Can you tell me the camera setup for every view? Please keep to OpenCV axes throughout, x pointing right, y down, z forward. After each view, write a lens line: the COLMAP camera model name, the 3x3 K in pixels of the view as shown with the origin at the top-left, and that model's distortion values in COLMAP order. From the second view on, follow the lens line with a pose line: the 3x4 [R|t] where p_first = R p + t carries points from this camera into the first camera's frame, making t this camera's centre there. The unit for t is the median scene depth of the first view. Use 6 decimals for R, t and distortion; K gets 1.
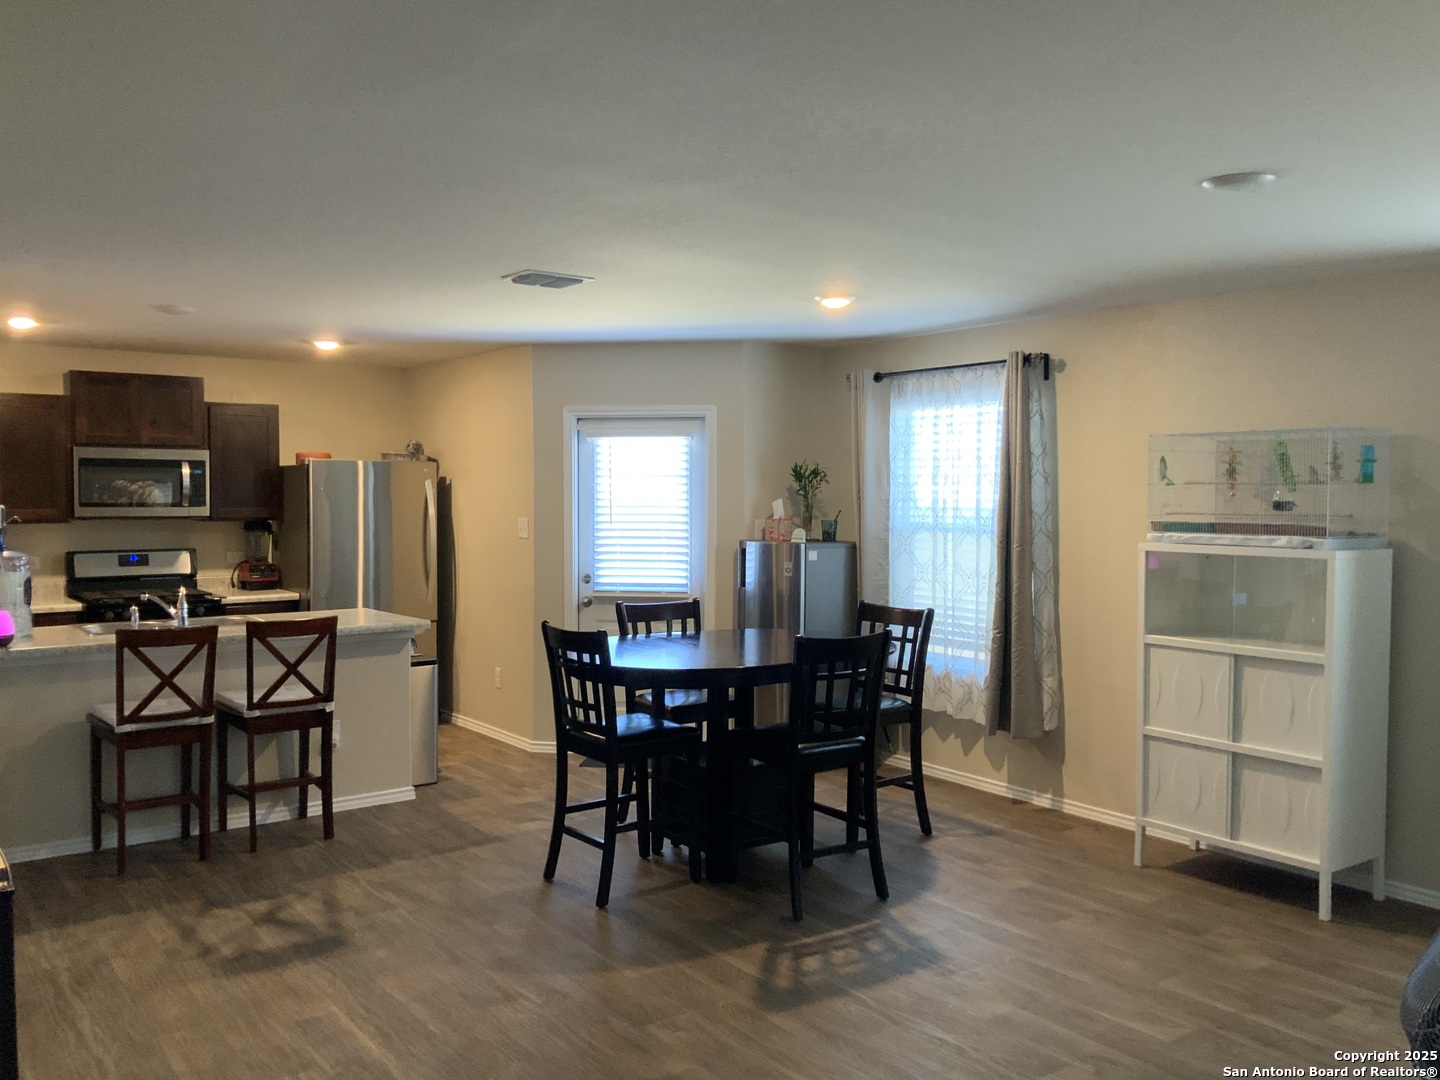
lens RADIAL K [[1180.1, 0, 706.8], [0, 1180.1, 508.4], [0, 0, 1]] dist [0.073370, -0.150091]
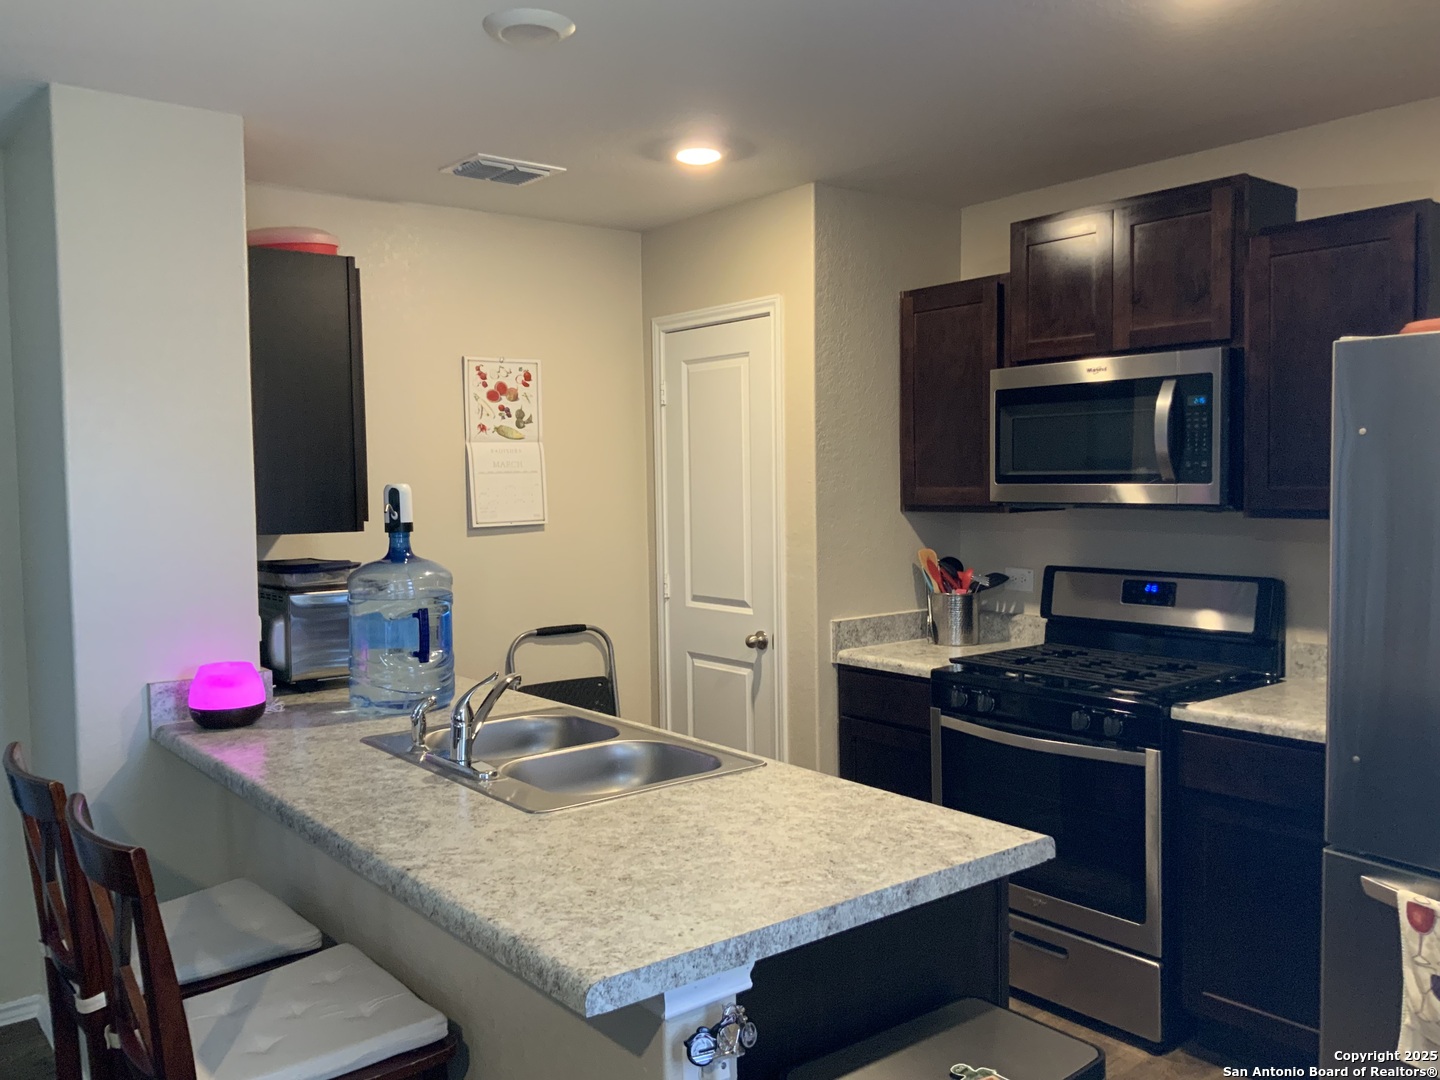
lens RADIAL K [[1180.1, 0, 709.9], [0, 1180.1, 532.0], [0, 0, 1]] dist [0.073370, -0.150091]
pose [[0.042018, 0.043978, -0.998149, -0.011198], [0.001762, 0.999026, 0.044090, -0.004229], [0.999115, -0.003612, 0.041900, 1.165836]]
